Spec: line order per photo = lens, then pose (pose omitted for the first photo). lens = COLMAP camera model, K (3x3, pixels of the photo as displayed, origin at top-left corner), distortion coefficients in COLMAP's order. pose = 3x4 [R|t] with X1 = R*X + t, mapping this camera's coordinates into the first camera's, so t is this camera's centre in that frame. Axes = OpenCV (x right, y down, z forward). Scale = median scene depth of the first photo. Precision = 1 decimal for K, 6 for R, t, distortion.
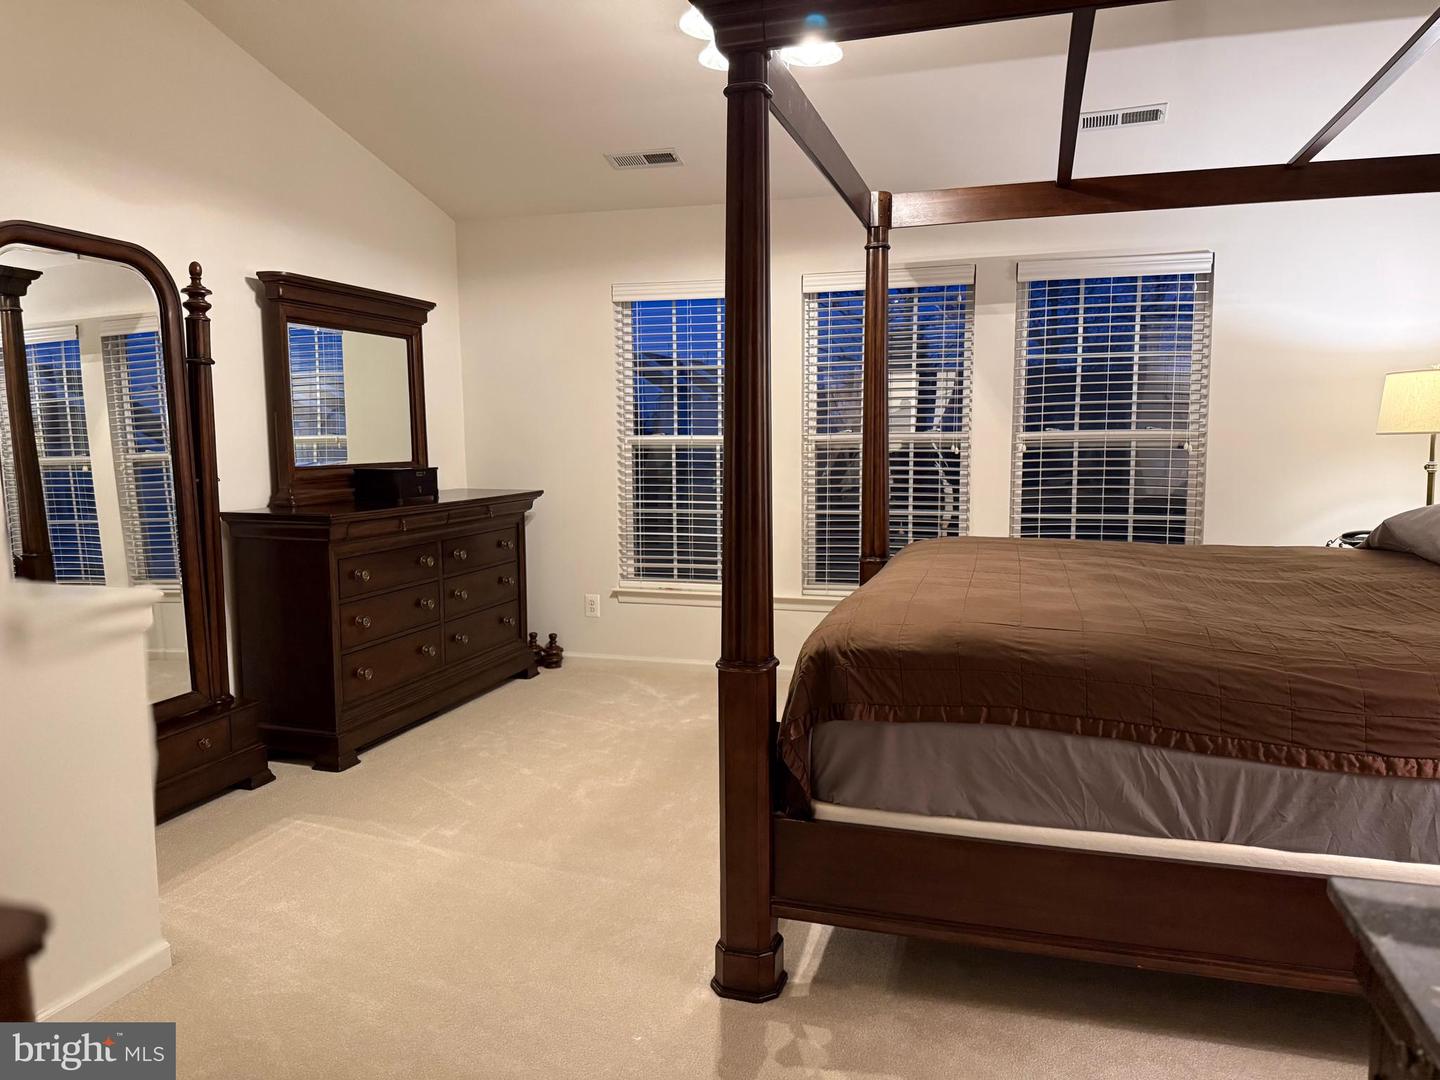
lens RADIAL K [[1017.7, 0, 720.0], [0, 1017.7, 540.0], [0, 0, 1]] dist [0.096648, -0.094710]
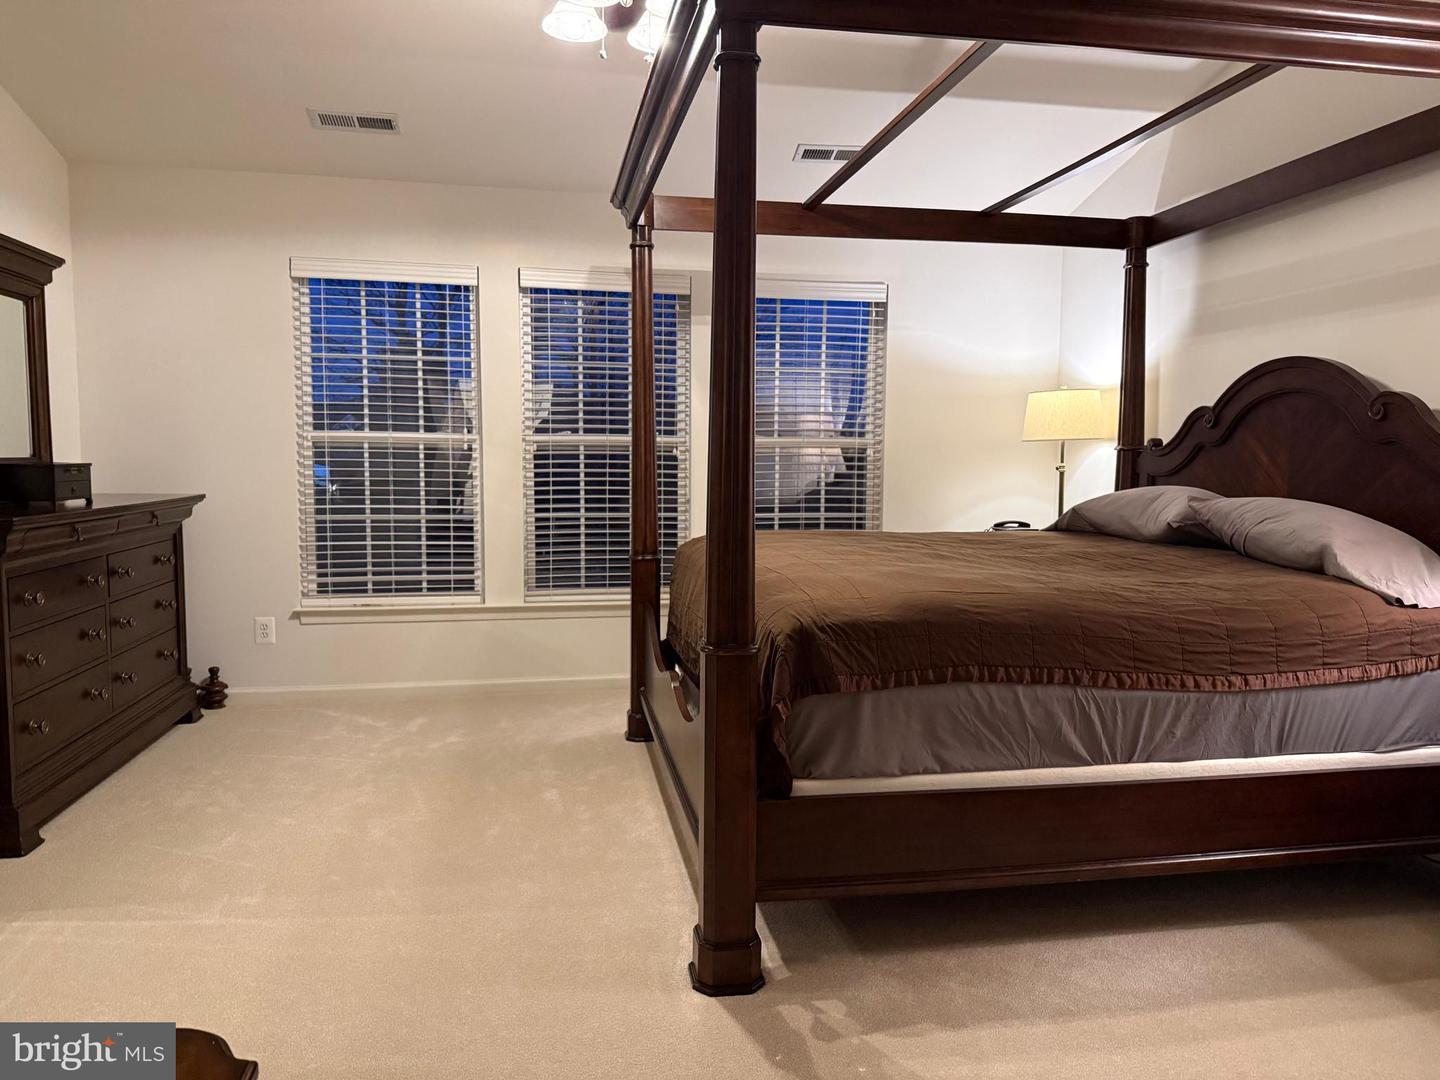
lens RADIAL K [[1022.2, 0, 720.0], [0, 1022.2, 540.0], [0, 0, 1]] dist [0.135810, -0.201614]
pose [[0.890986, -0.024450, 0.453371, -0.427228], [0.034107, 0.999332, -0.013136, 0.032286], [-0.452747, 0.027168, 0.891225, 0.127187]]
